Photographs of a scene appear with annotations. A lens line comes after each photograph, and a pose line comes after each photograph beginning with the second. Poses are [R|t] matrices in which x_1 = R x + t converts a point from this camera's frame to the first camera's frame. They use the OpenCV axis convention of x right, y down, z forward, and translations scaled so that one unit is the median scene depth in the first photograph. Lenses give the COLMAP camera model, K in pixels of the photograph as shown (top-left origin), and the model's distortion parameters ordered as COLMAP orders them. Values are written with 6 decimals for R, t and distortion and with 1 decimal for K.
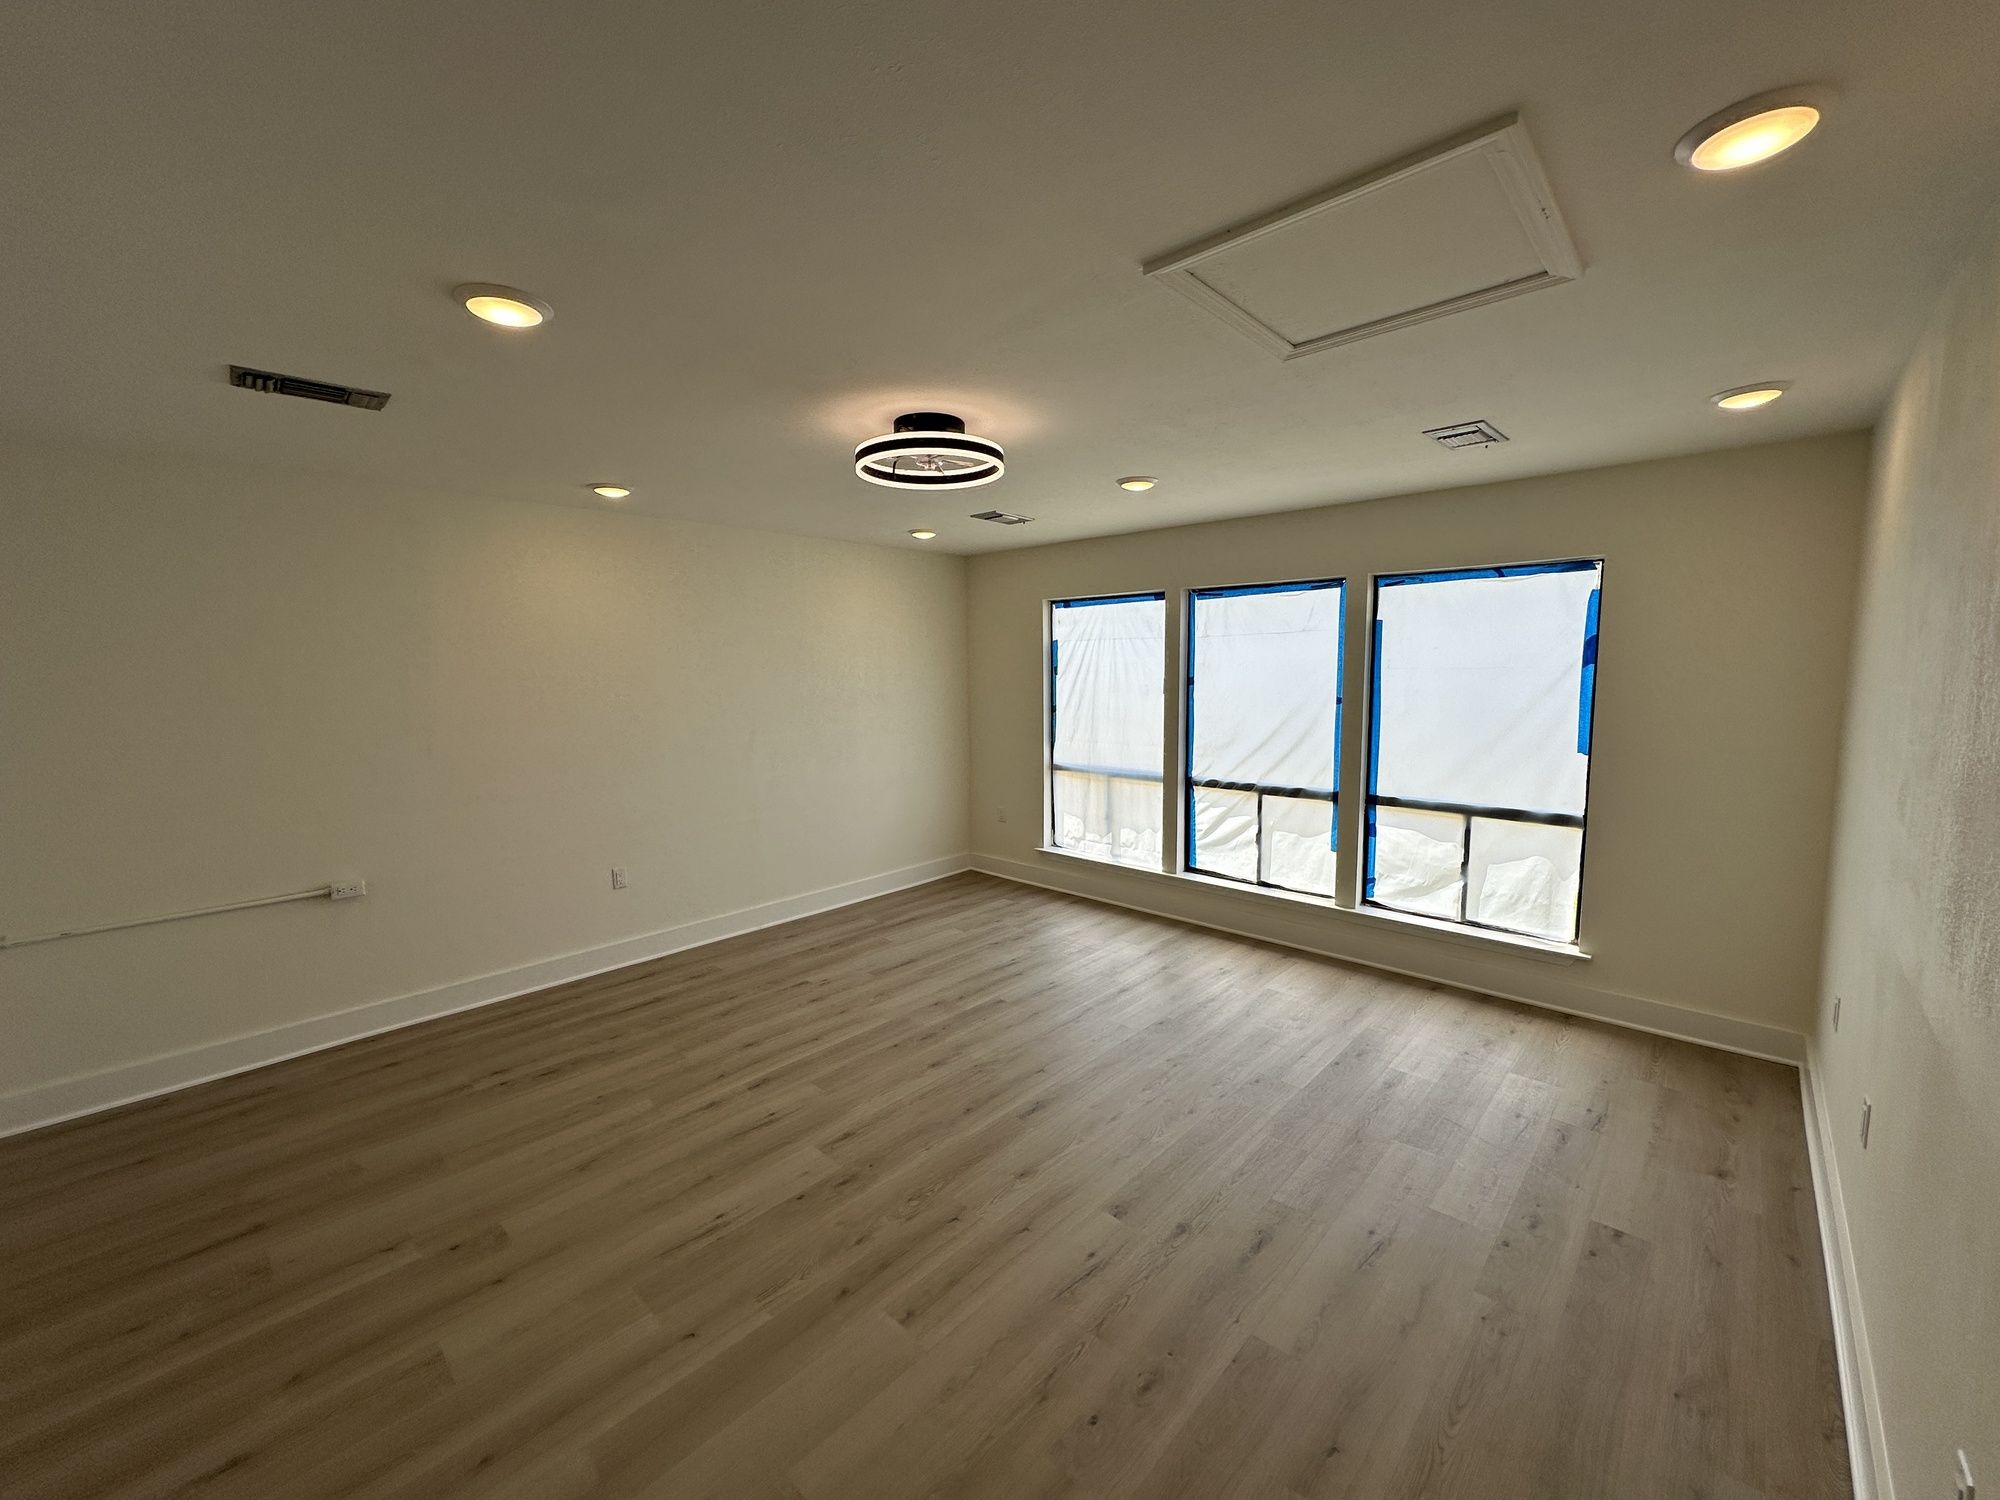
lens RADIAL K [[794.2, 0, 1000.0], [0, 794.2, 750.0], [0, 0, 1]] dist [0.003093, -0.000270]
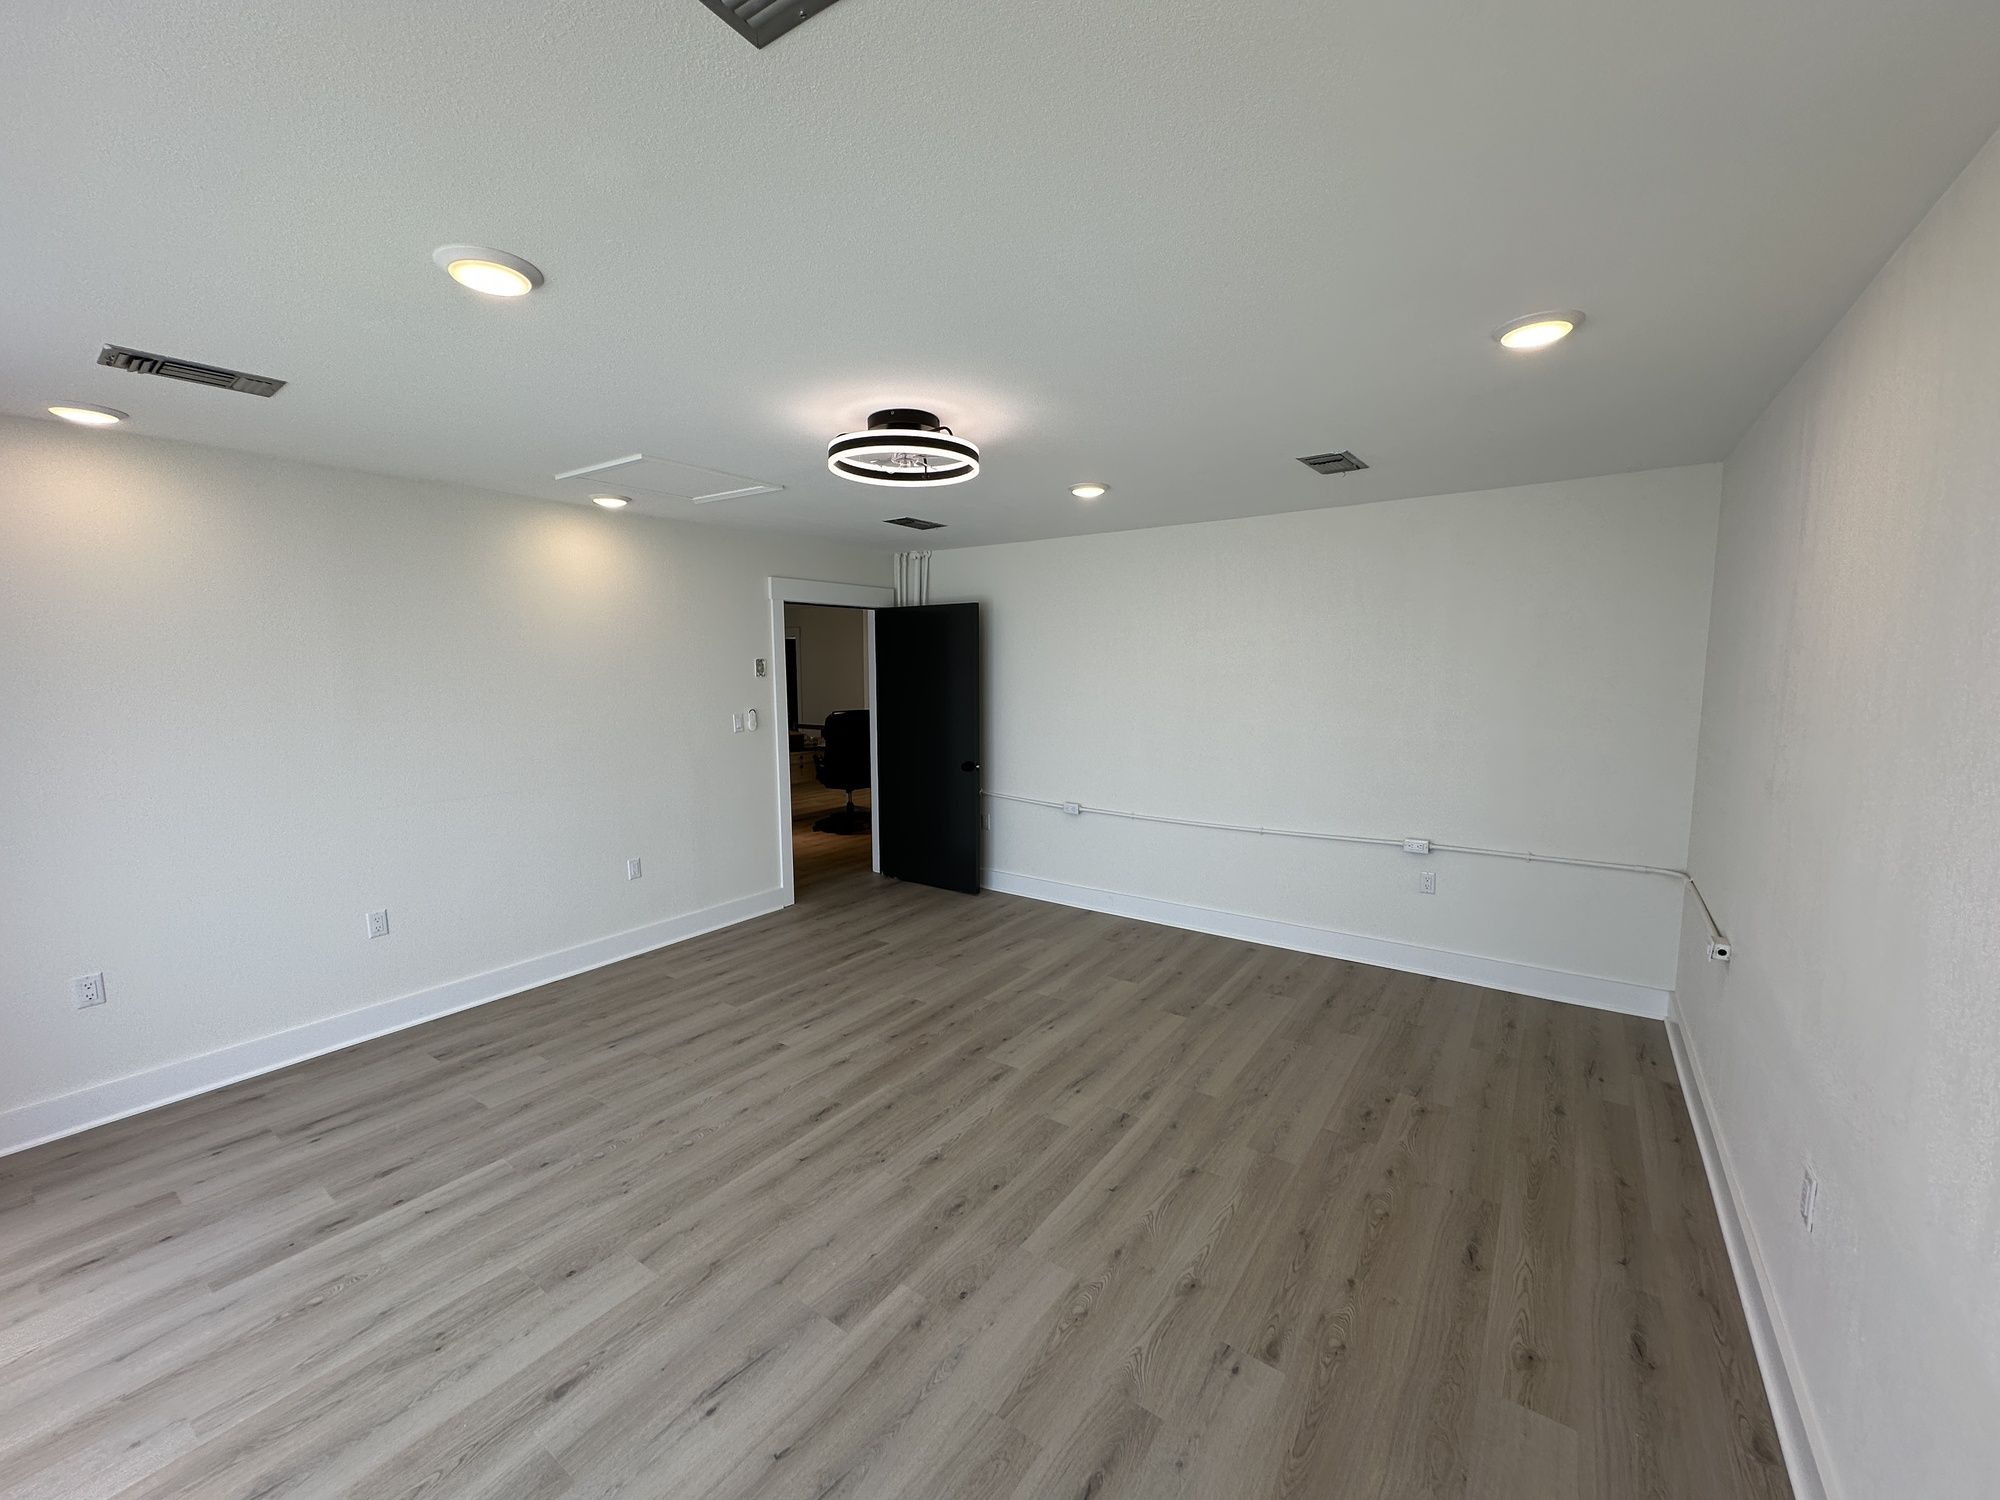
lens RADIAL K [[794.2, 0, 1000.0], [0, 794.2, 750.0], [0, 0, 1]] dist [0.003093, -0.000270]
pose [[-0.990885, 0.030026, -0.131321, -0.060716], [0.001248, 0.976847, 0.213936, -0.203236], [0.134704, 0.211822, -0.967980, 1.888535]]
